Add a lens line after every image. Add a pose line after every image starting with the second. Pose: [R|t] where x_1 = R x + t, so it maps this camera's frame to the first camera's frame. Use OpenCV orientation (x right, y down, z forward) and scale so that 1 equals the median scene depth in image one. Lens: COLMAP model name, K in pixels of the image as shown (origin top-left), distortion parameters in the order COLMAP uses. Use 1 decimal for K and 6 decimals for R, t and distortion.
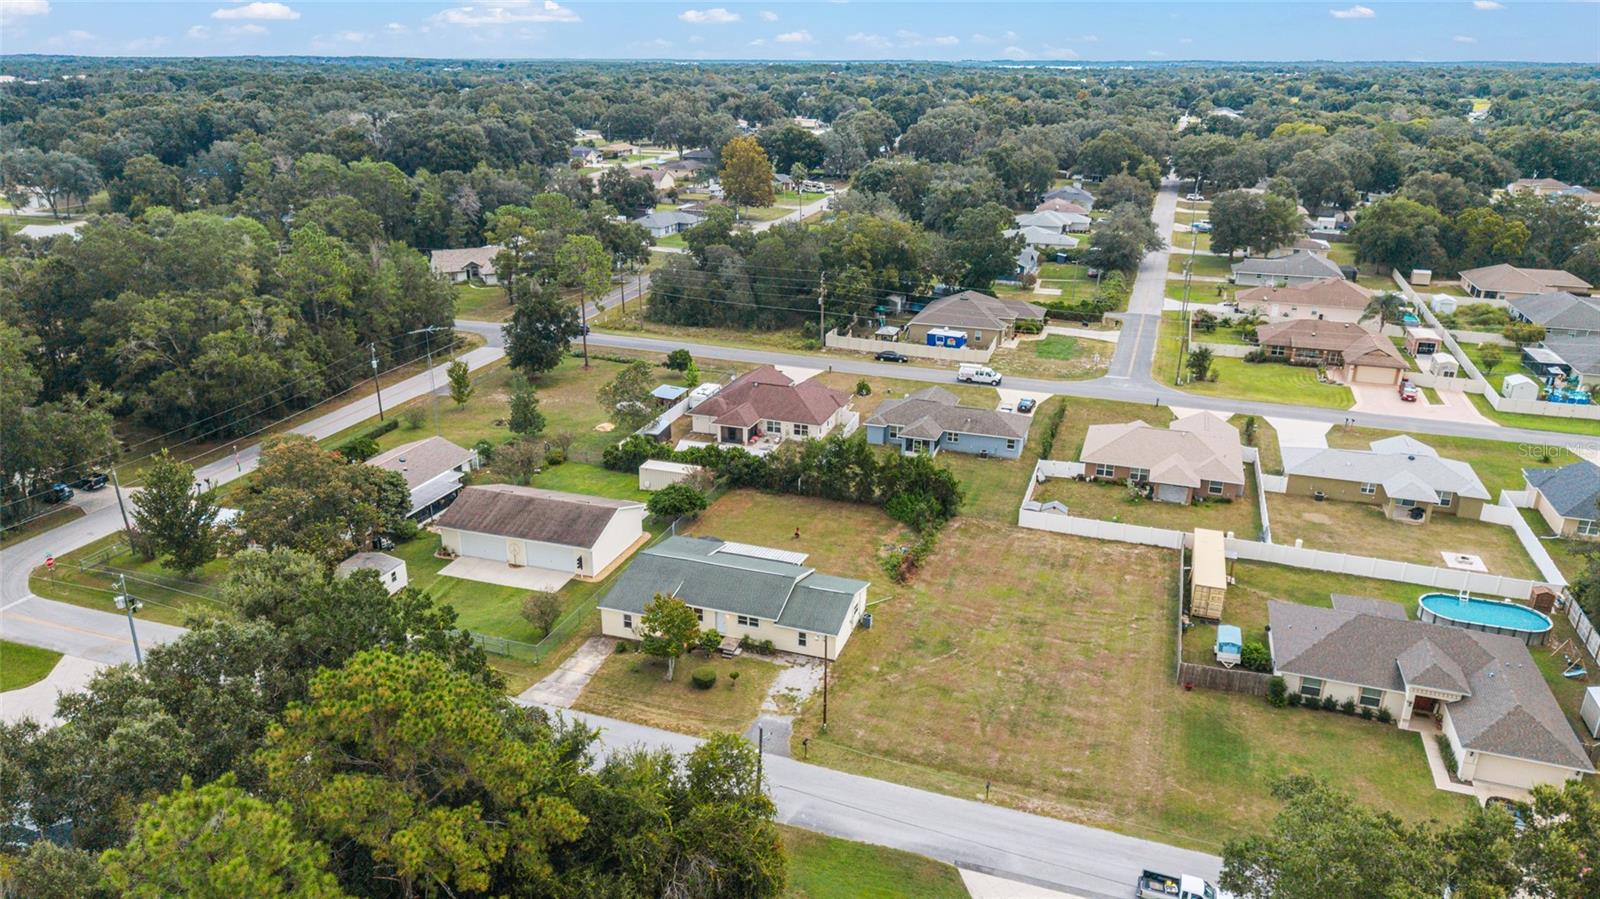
lens RADIAL K [[1069.8, 0, 798.1], [0, 1069.8, 444.3], [0, 0, 1]] dist [0.043864, -0.045264]
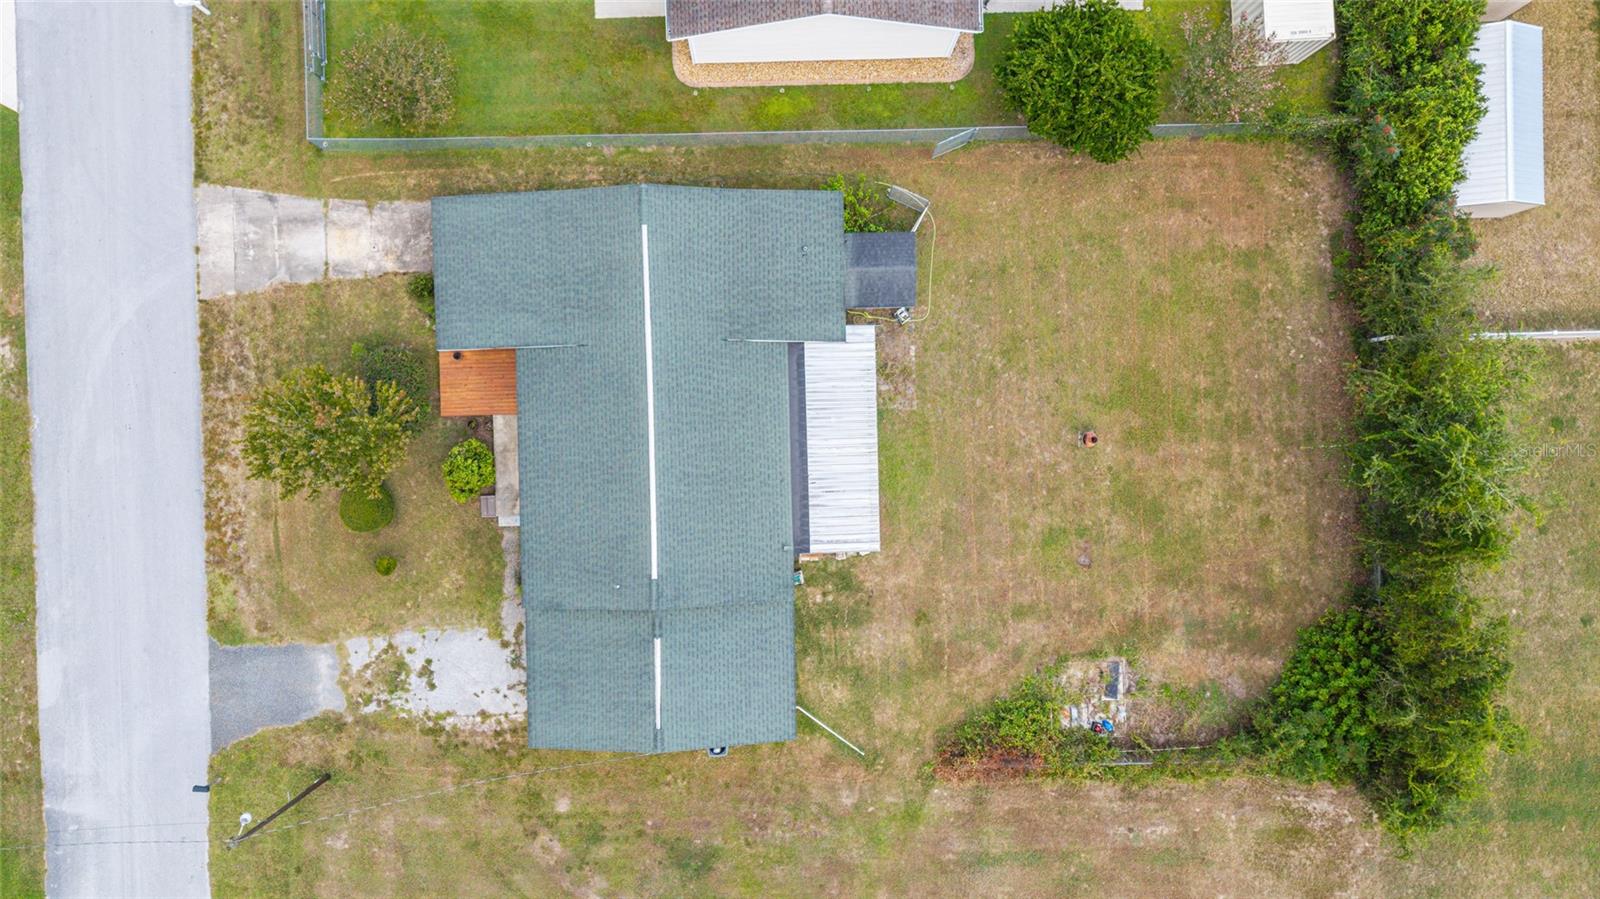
lens RADIAL K [[1069.8, 0, 800.0], [0, 1069.8, 452.4], [0, 0, 1]] dist [0.043864, -0.045264]
pose [[0.346766, 0.937950, 0.001974, -0.036121], [-0.326669, 0.118798, 0.937643, -0.262951], [0.879228, -0.325787, 0.347594, 0.842817]]
